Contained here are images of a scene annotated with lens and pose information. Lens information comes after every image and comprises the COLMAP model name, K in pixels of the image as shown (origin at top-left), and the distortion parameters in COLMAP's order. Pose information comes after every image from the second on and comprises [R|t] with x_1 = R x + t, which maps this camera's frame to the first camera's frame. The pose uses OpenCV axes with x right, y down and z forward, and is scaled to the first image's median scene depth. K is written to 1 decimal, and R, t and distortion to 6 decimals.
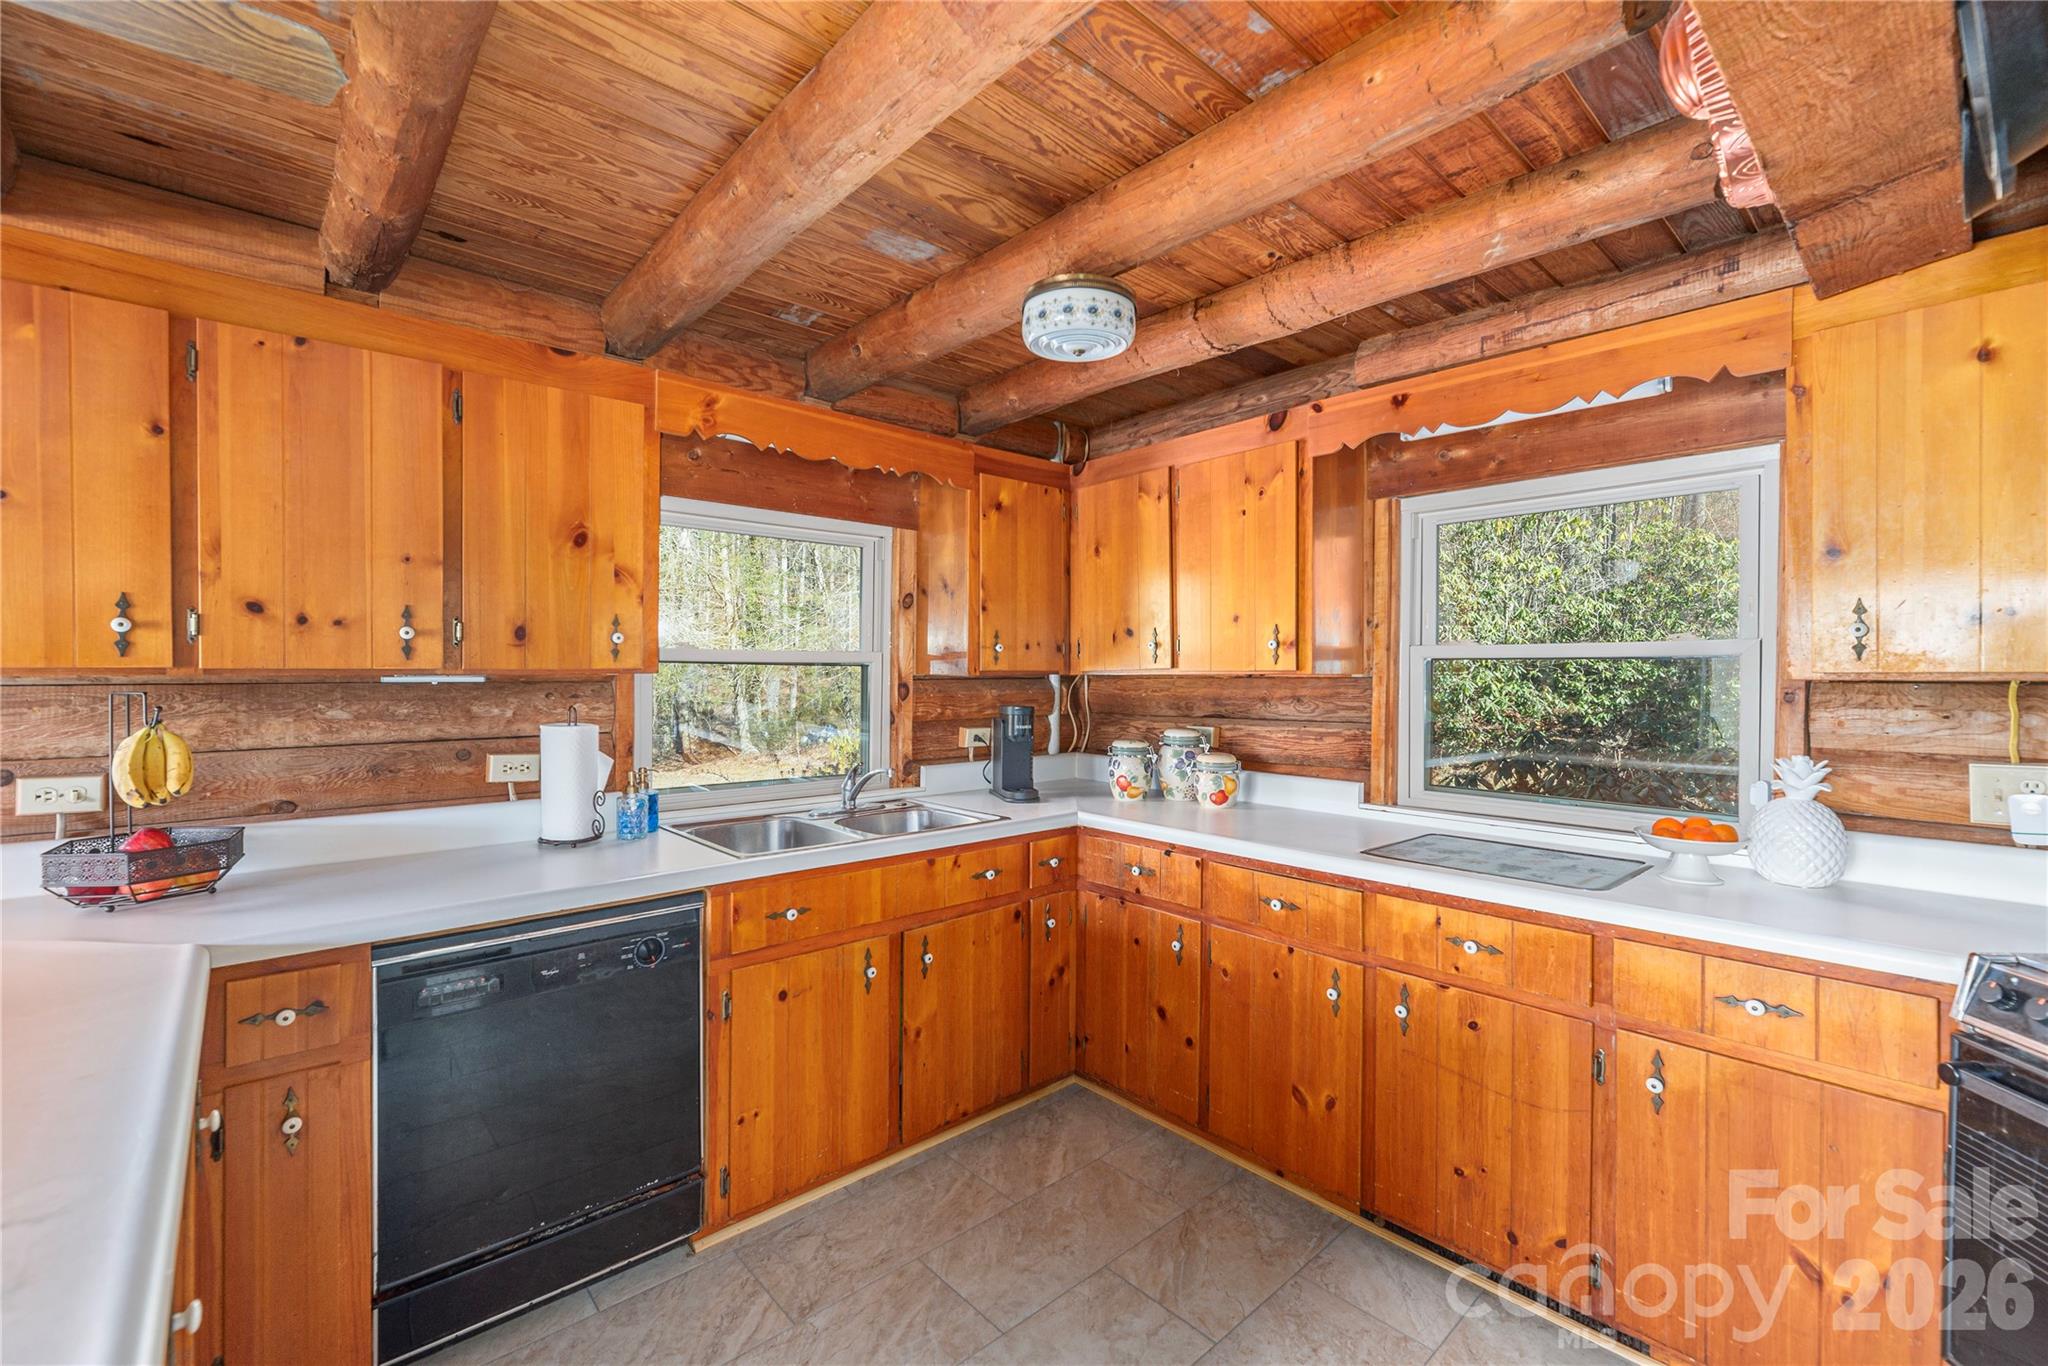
lens RADIAL K [[878.8, 0, 1026.5], [0, 878.8, 676.8], [0, 0, 1]] dist [-0.004276, -0.000594]
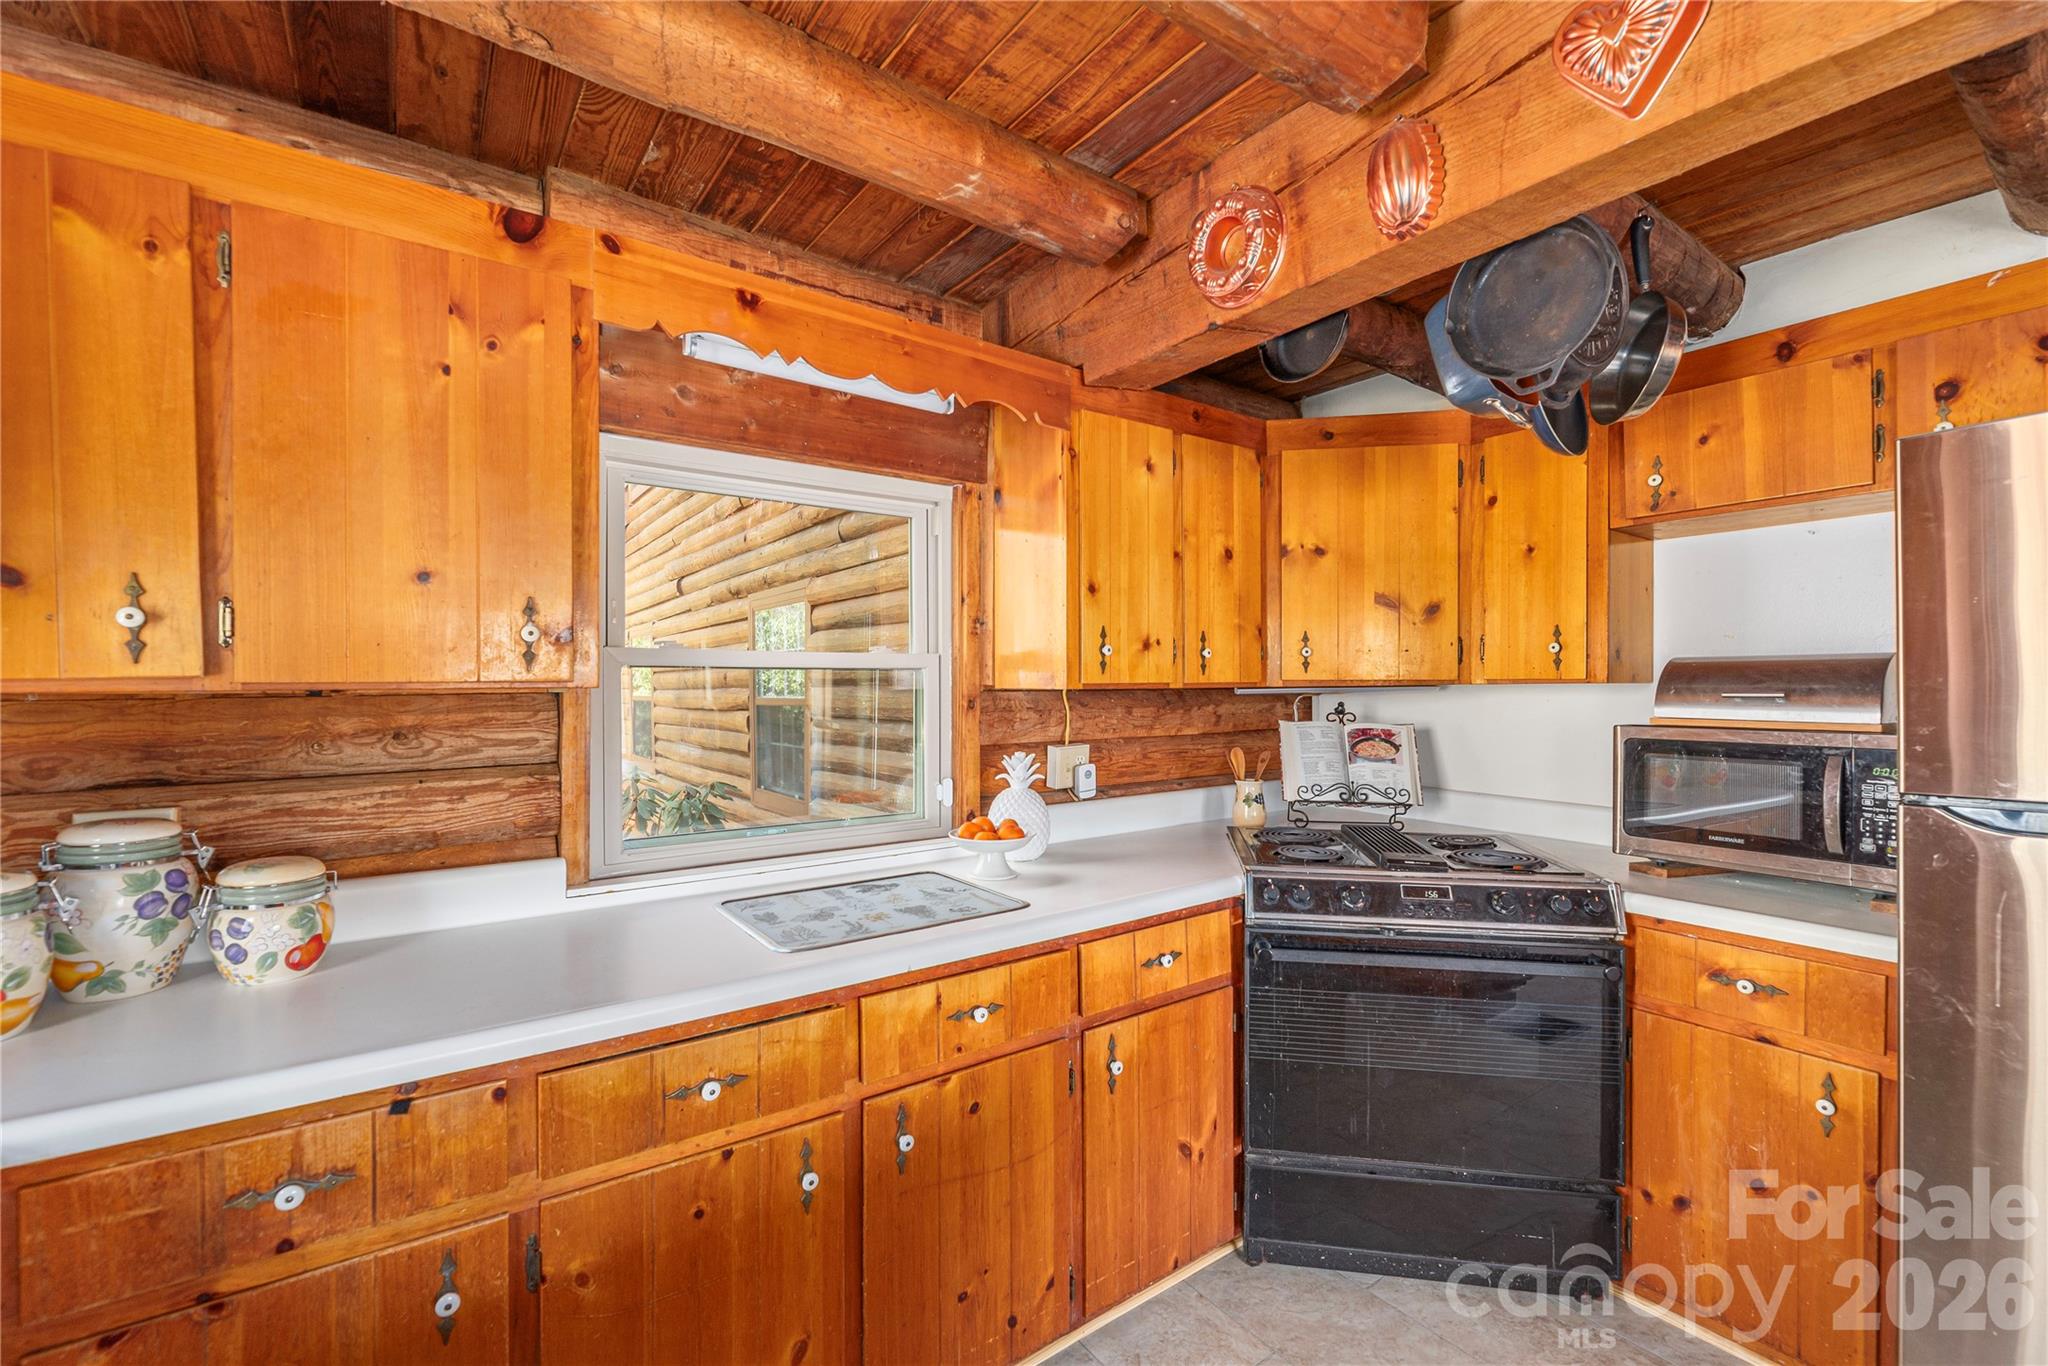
lens RADIAL K [[860.0, 0, 1019.3], [0, 860.0, 688.1], [0, 0, 1]] dist [-0.007192, -0.000387]
pose [[0.102483, -0.004736, 0.994723, -0.215166], [0.008200, 0.999959, 0.003916, -0.002433], [-0.994701, 0.007755, 0.102518, 0.638649]]
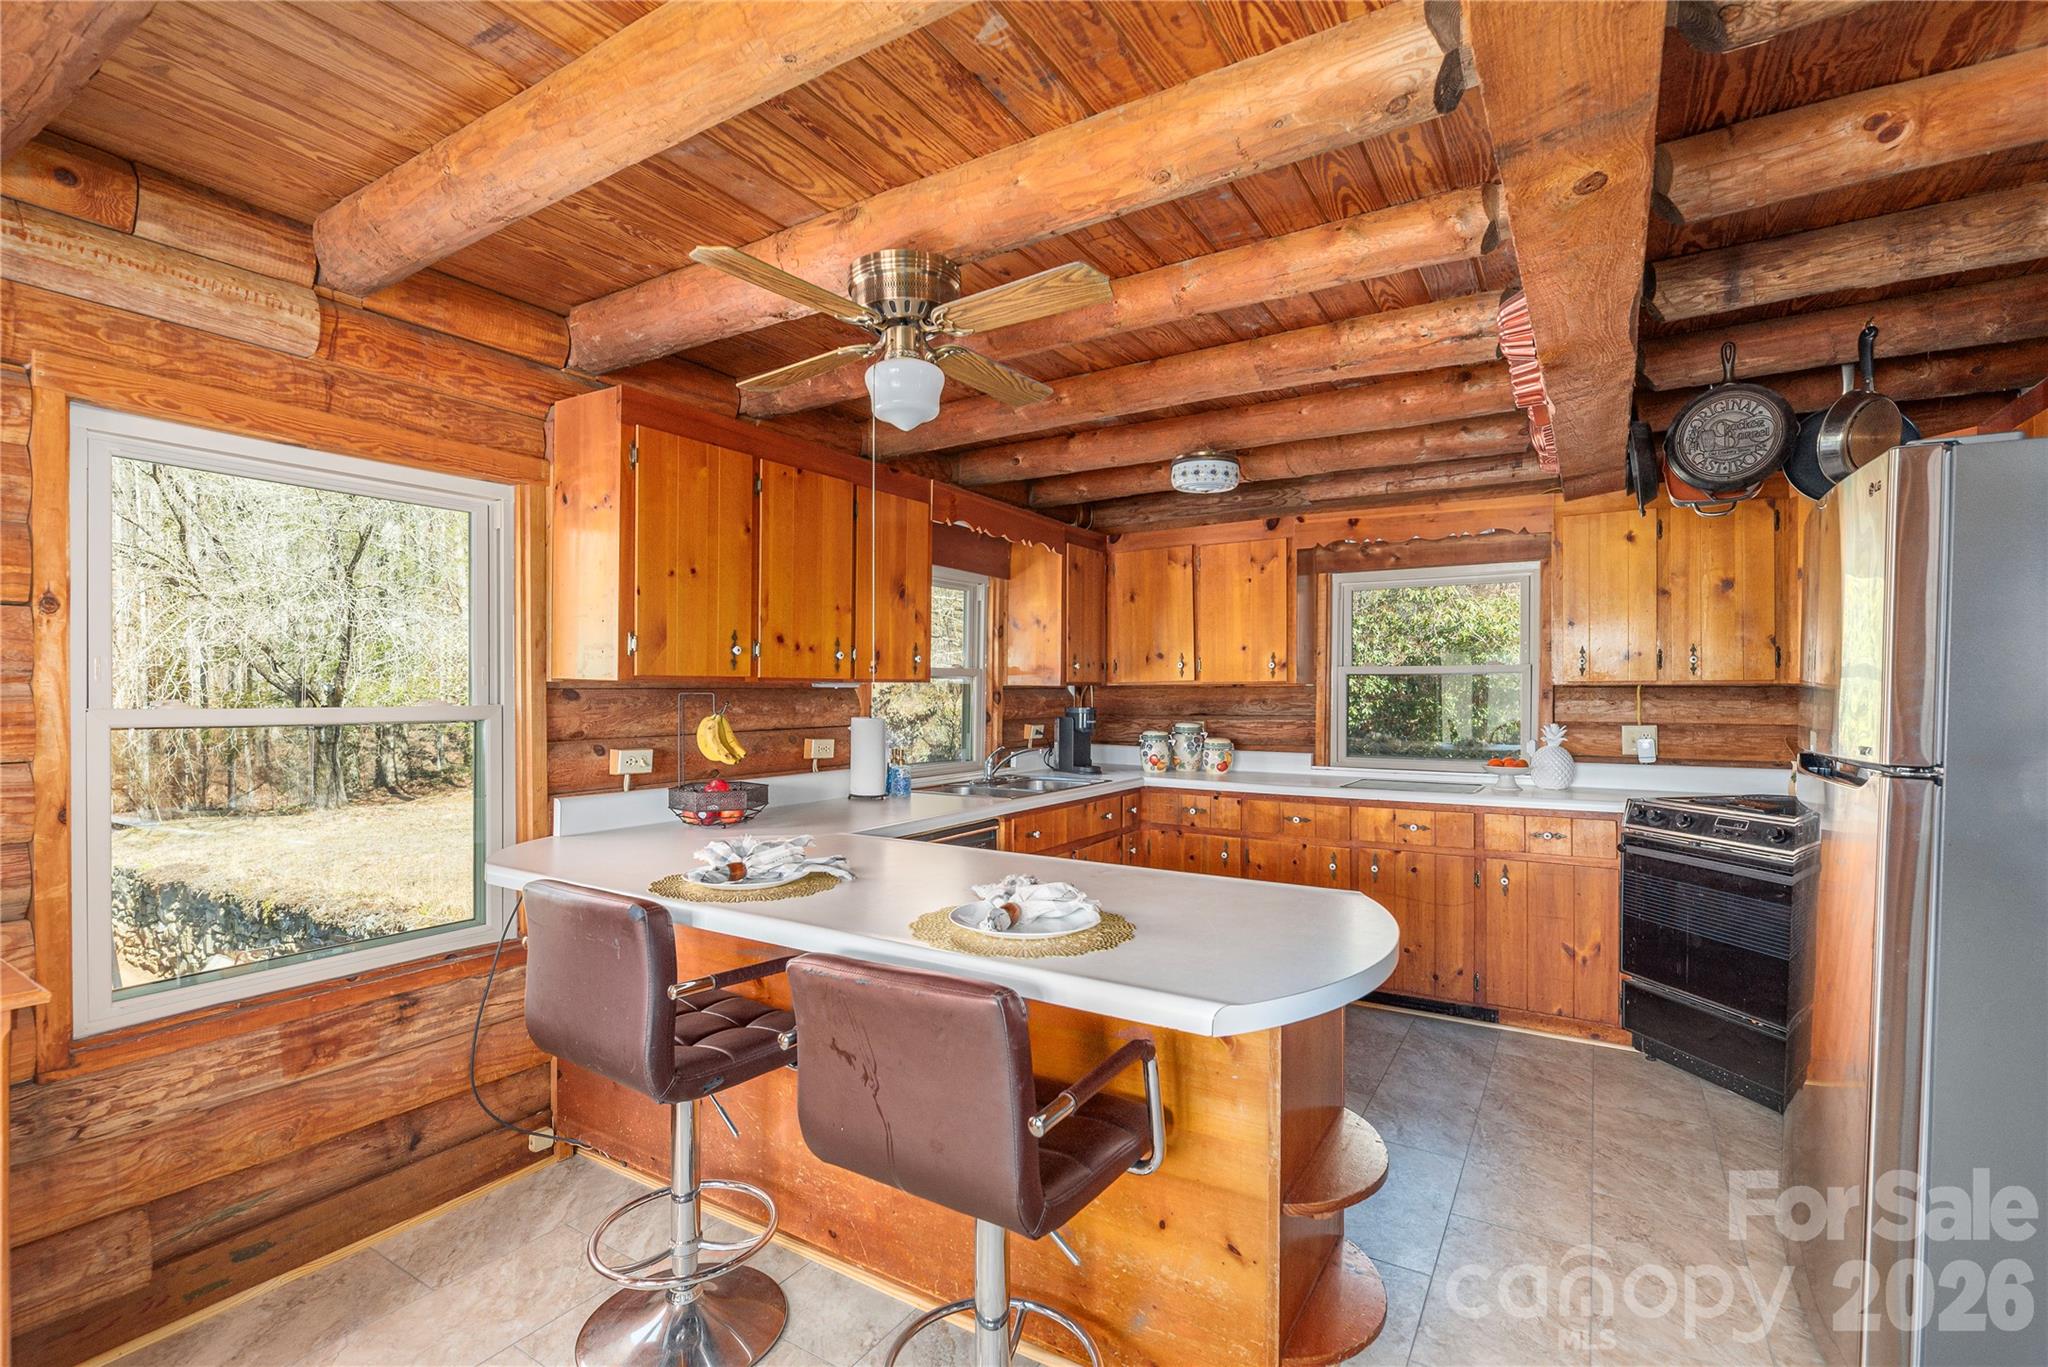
lens RADIAL K [[964.9, 0, 1025.6], [0, 964.9, 695.3], [0, 0, 1]] dist [-0.002179, -0.000737]
pose [[0.957355, -0.002775, 0.288900, -0.644743], [0.002649, 0.999996, 0.000826, 0.014941], [-0.288901, -0.000026, 0.957359, -0.537642]]
